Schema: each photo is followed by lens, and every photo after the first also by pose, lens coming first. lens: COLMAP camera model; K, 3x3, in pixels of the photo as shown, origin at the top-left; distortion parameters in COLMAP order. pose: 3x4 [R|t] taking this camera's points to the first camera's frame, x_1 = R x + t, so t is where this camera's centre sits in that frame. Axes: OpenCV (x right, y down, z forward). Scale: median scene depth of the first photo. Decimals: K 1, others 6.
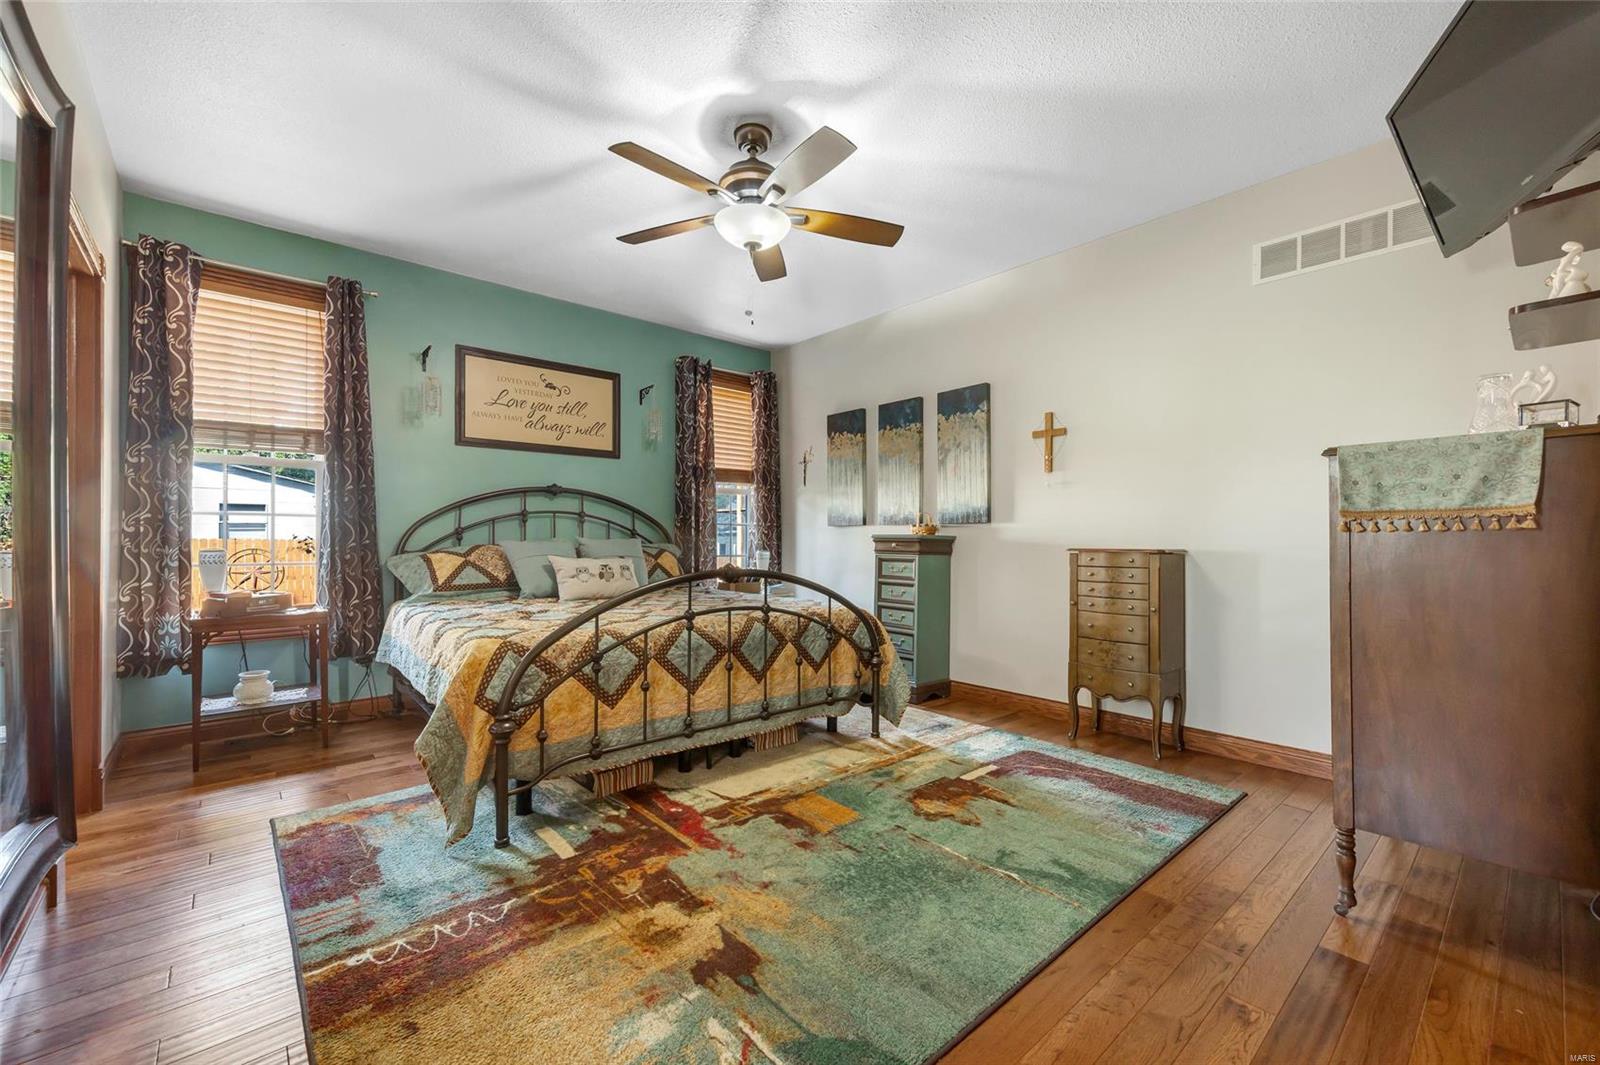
lens RADIAL K [[642.8, 0, 804.7], [0, 642.8, 537.1], [0, 0, 1]] dist [0.010351, 0.000037]
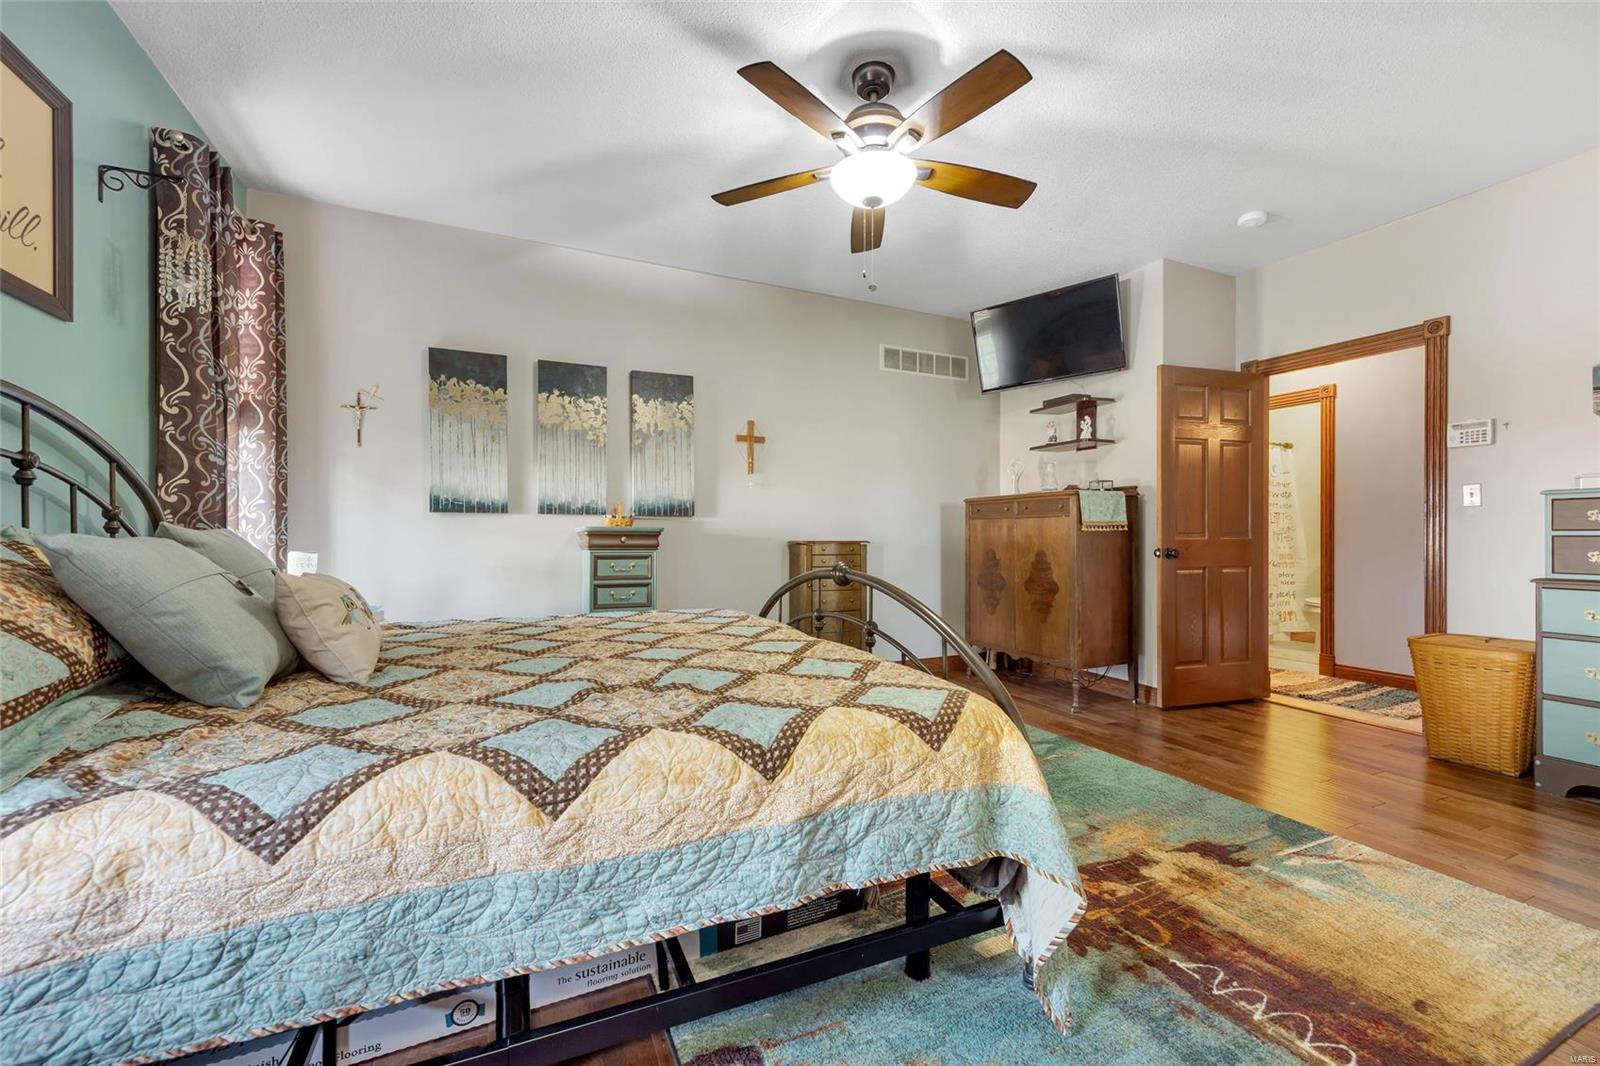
lens RADIAL K [[642.8, 0, 805.4], [0, 642.8, 534.6], [0, 0, 1]] dist [0.010351, 0.000037]
pose [[0.288097, -0.001457, 0.957600, -0.654090], [-0.006596, 0.999972, 0.003506, 0.001466], [-0.957579, -0.007327, 0.288079, 0.570385]]
